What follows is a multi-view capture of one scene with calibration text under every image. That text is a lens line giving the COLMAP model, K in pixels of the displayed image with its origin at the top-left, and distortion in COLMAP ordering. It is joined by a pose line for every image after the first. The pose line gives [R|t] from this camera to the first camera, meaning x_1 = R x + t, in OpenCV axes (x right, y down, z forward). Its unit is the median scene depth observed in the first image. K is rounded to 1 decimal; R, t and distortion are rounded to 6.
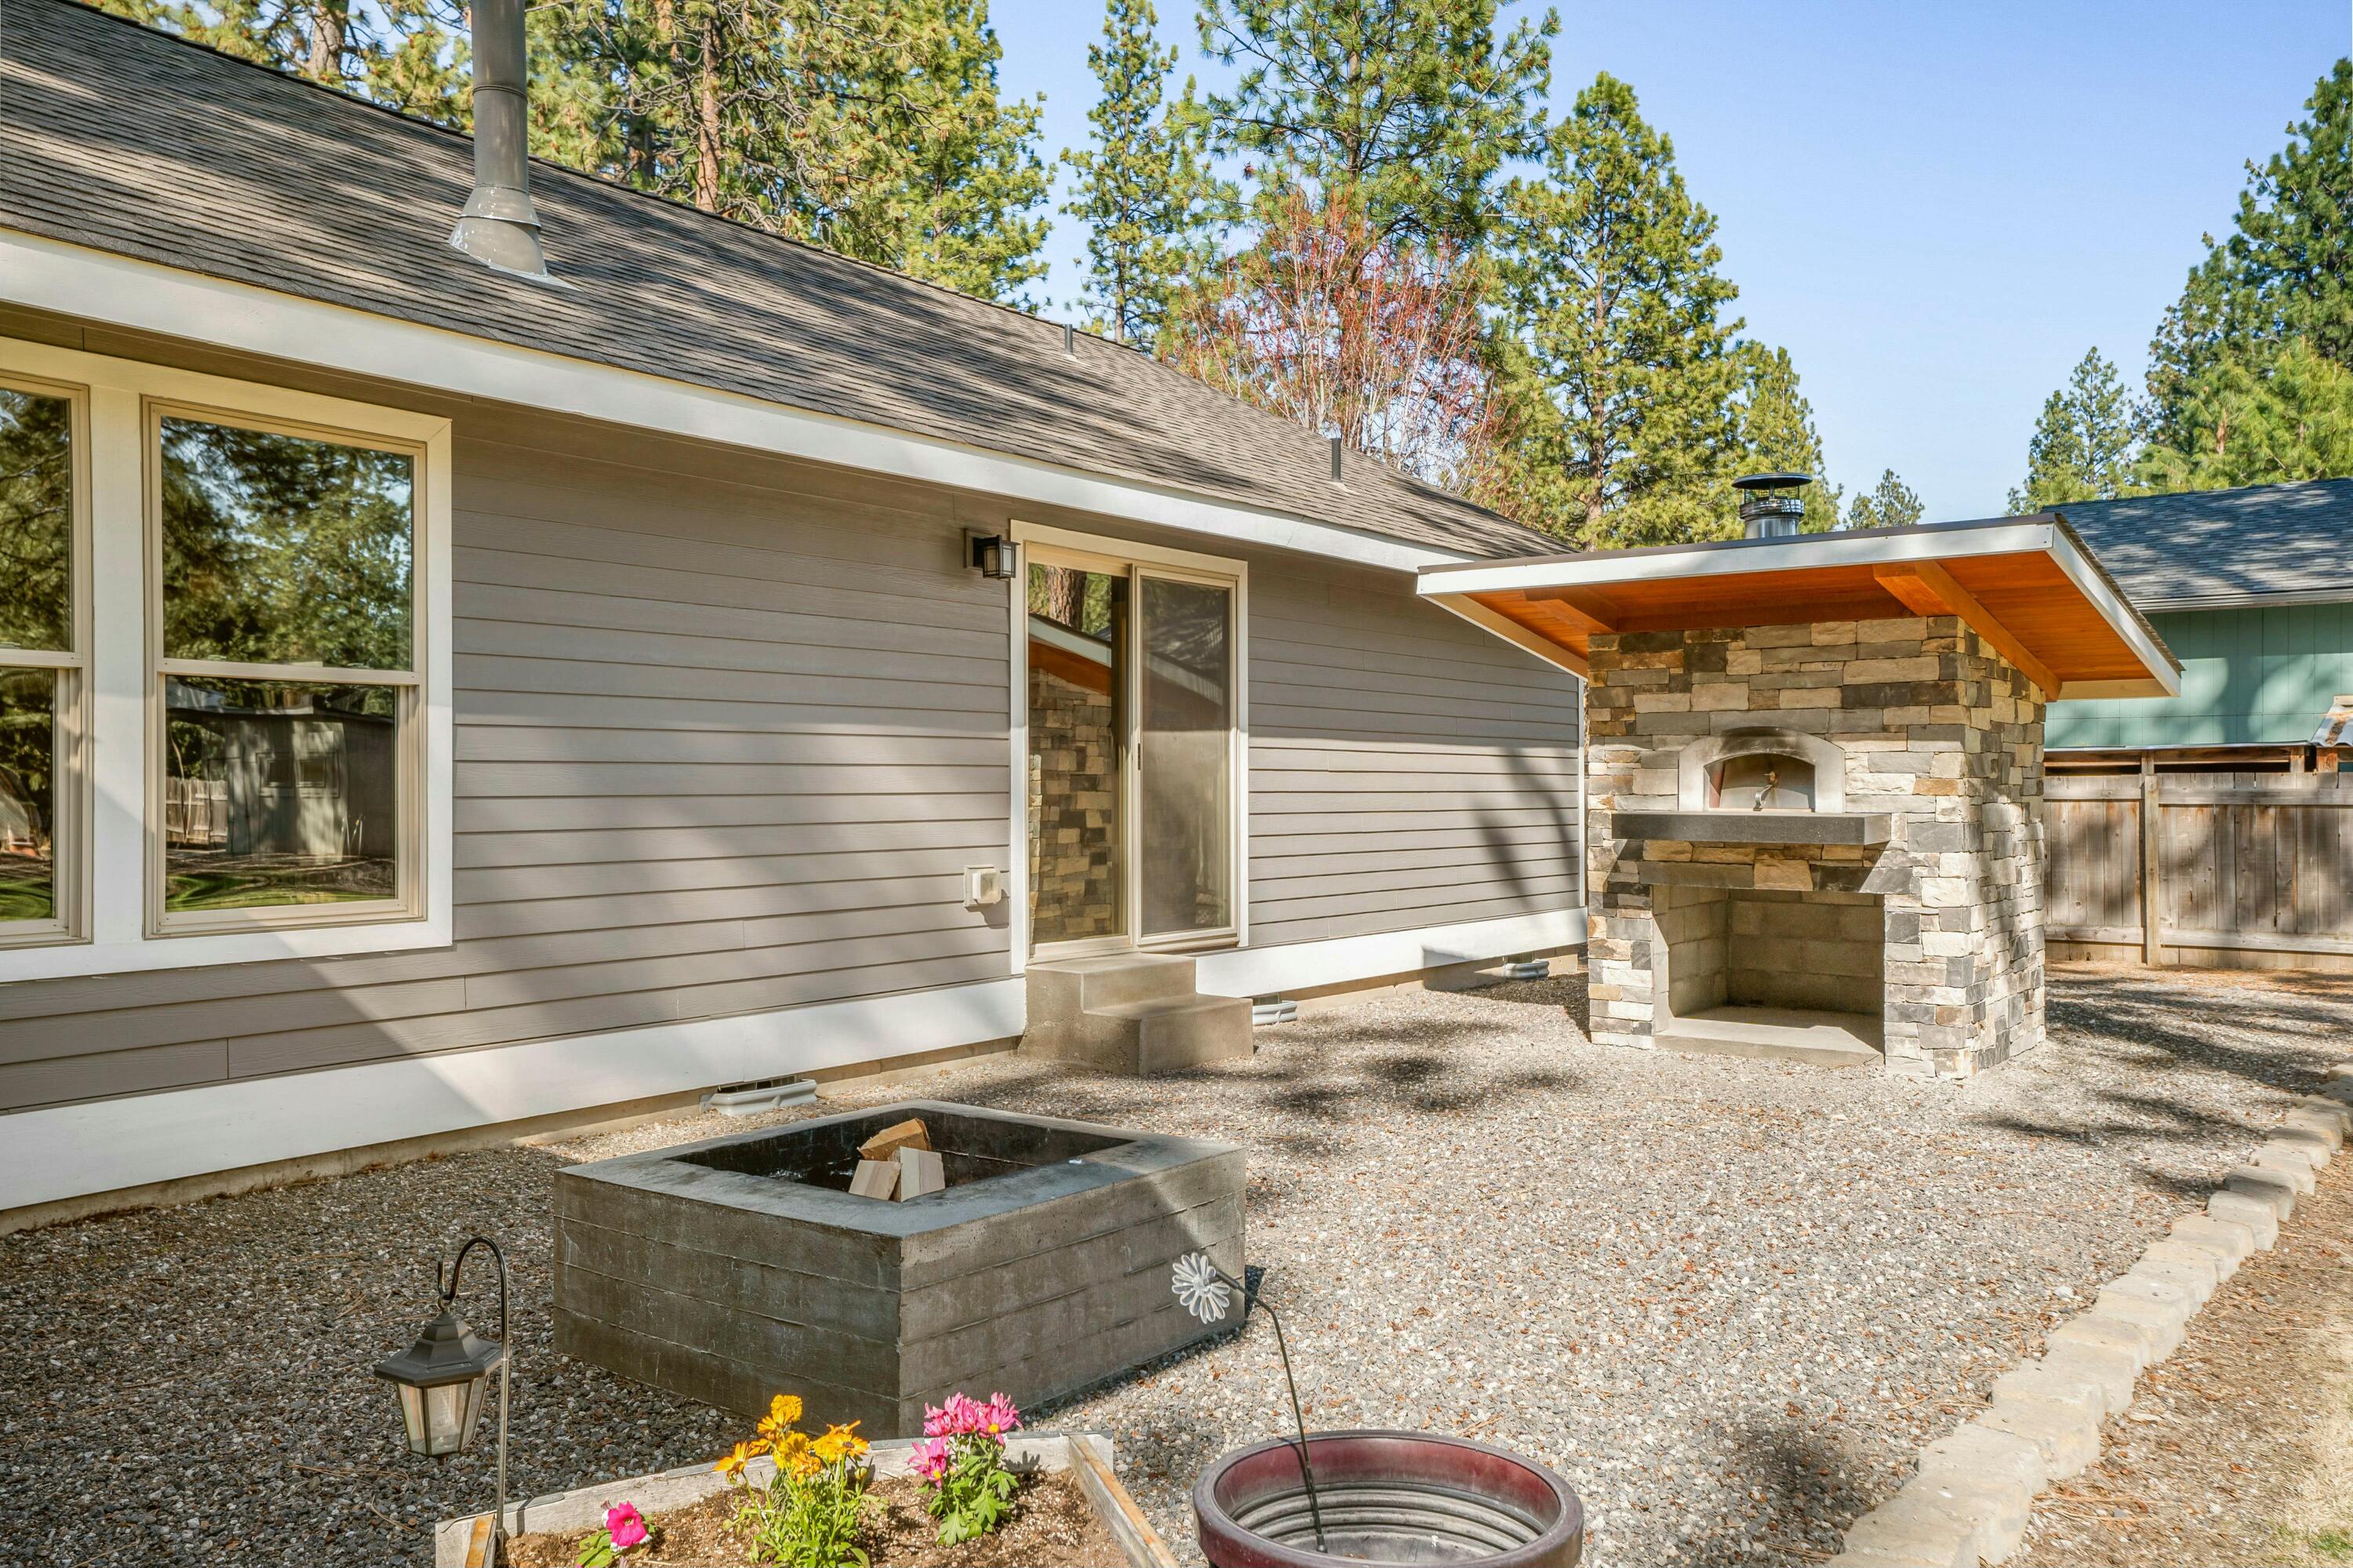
lens RADIAL K [[1952.3, 0, 1106.4], [0, 1952.3, 791.0], [0, 0, 1]] dist [-0.001409, 0.225294]
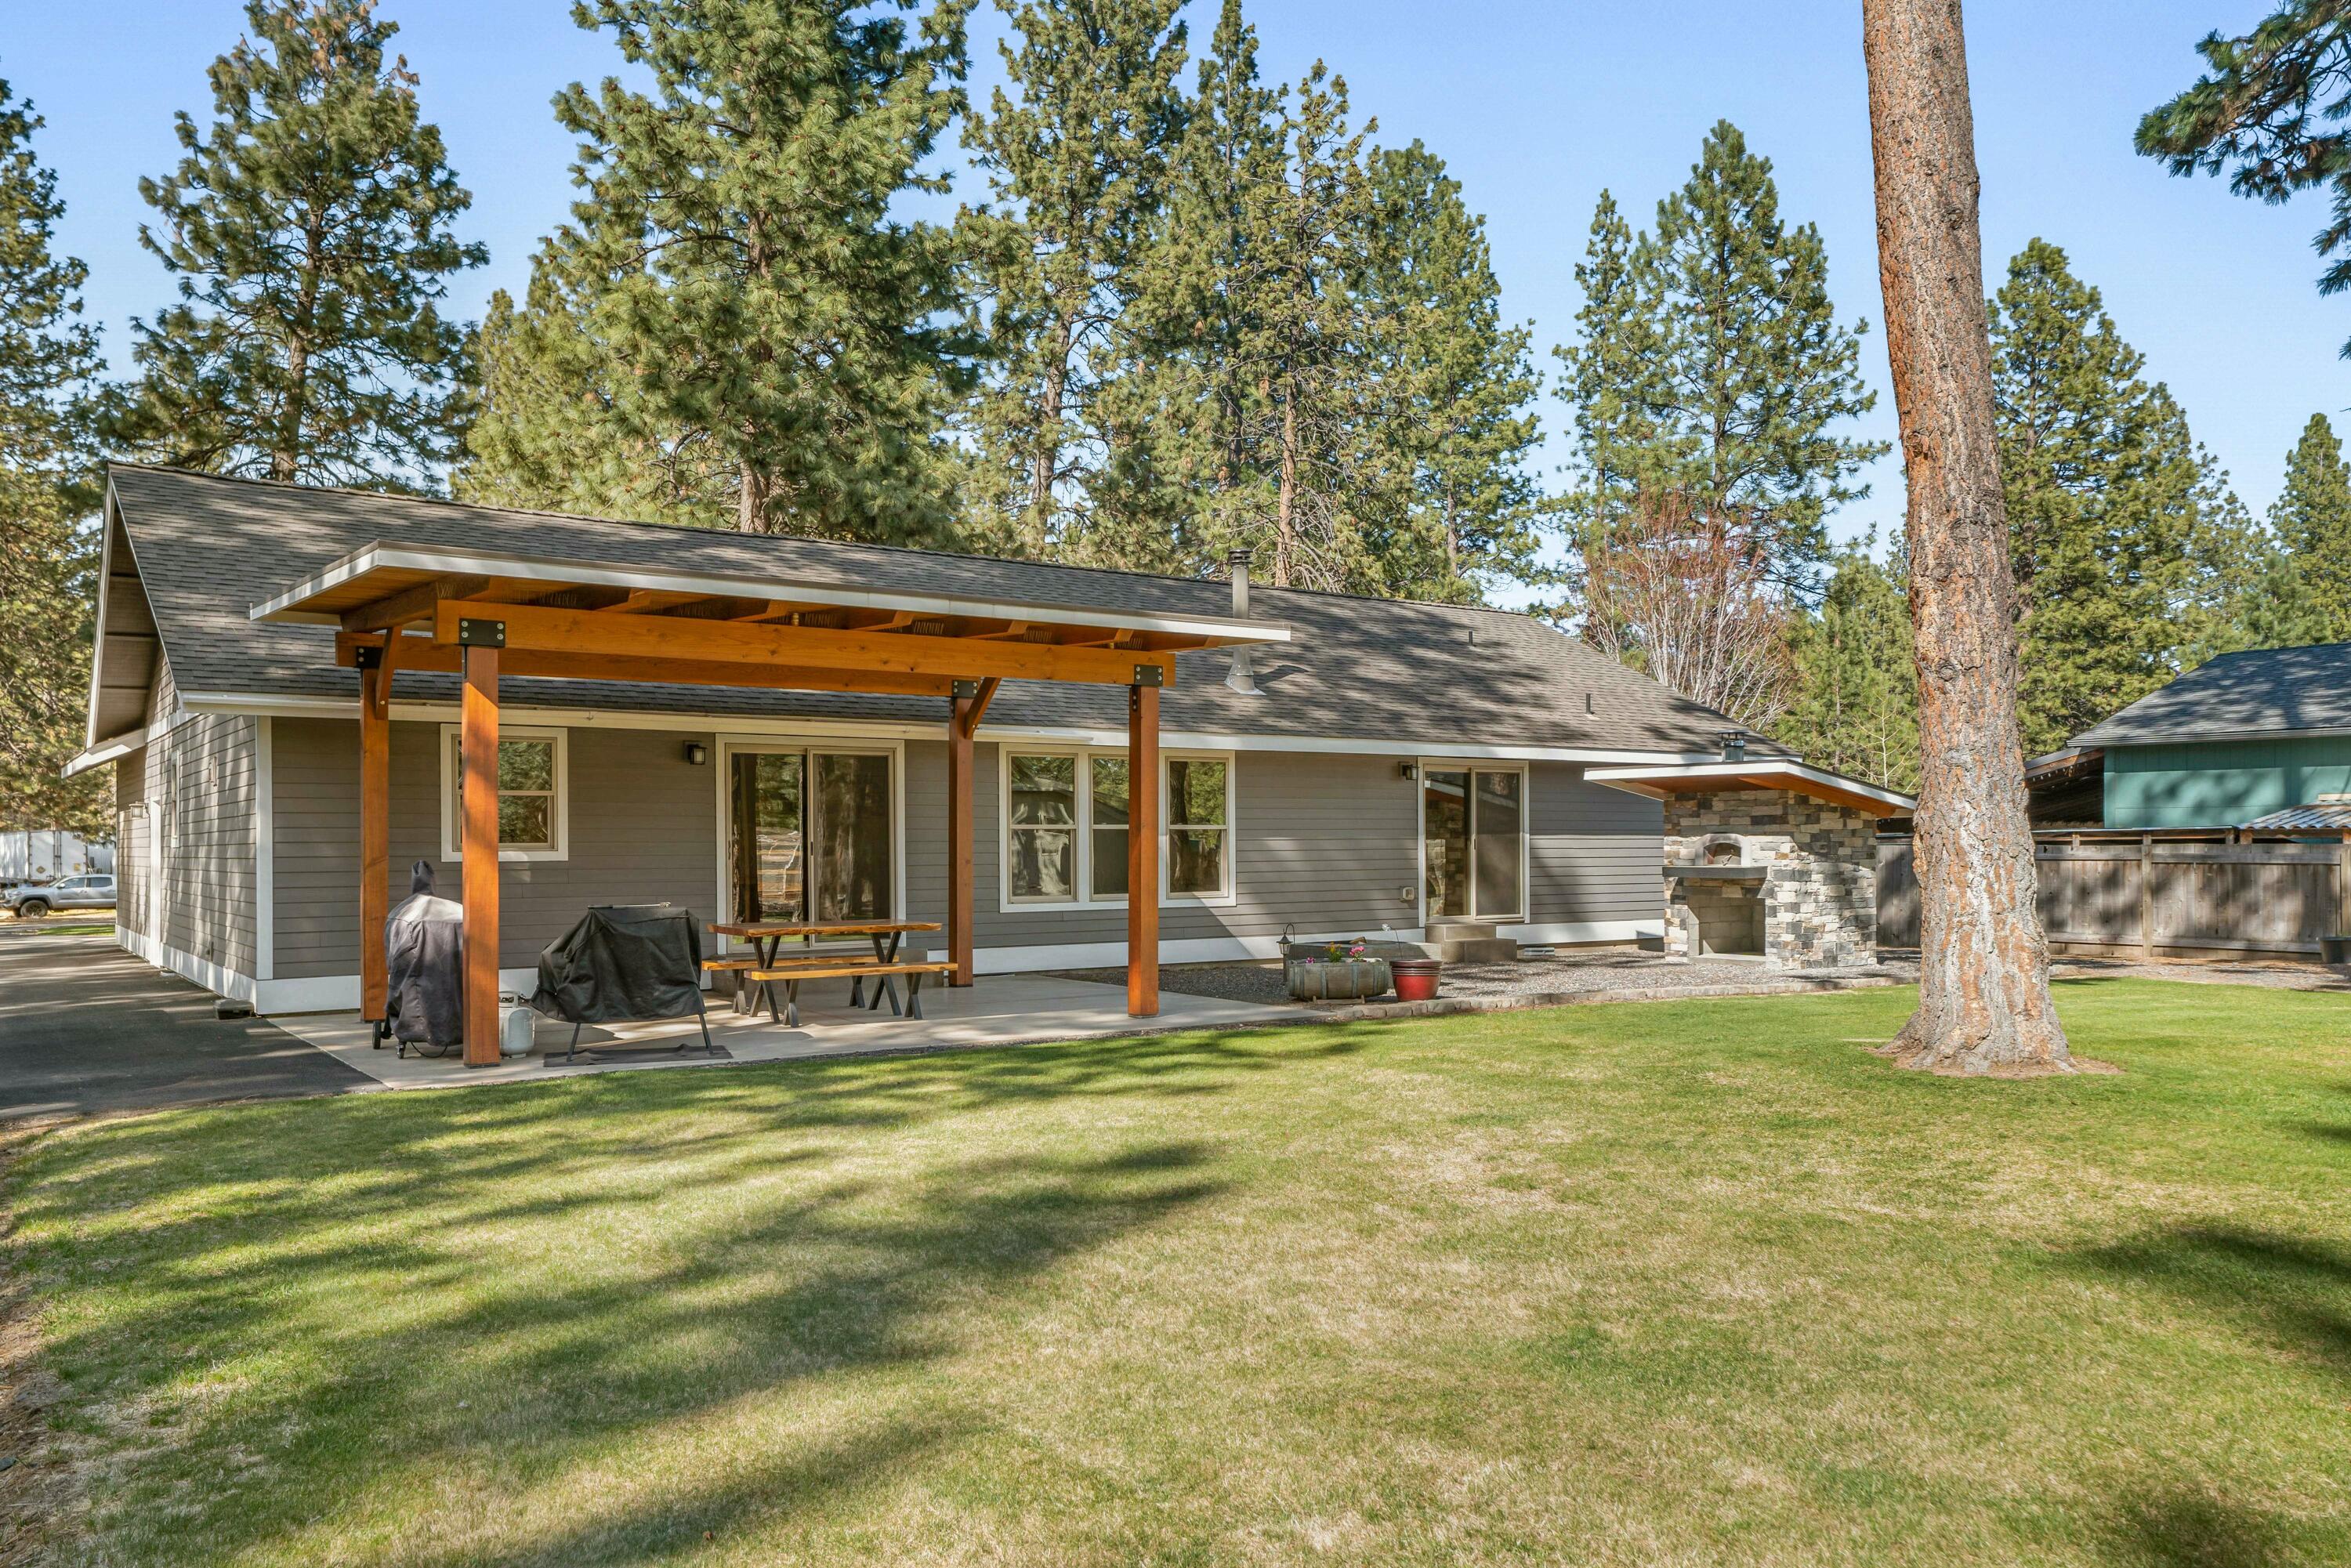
lens RADIAL K [[1950.5, 0, 1105.4], [0, 1950.5, 790.9], [0, 0, 1]] dist [-0.001409, 0.225294]
pose [[0.960162, -0.012221, -0.279177, 0.051014], [0.003801, 0.999522, -0.030679, -0.002157], [0.279418, 0.028396, 0.959750, -0.303481]]
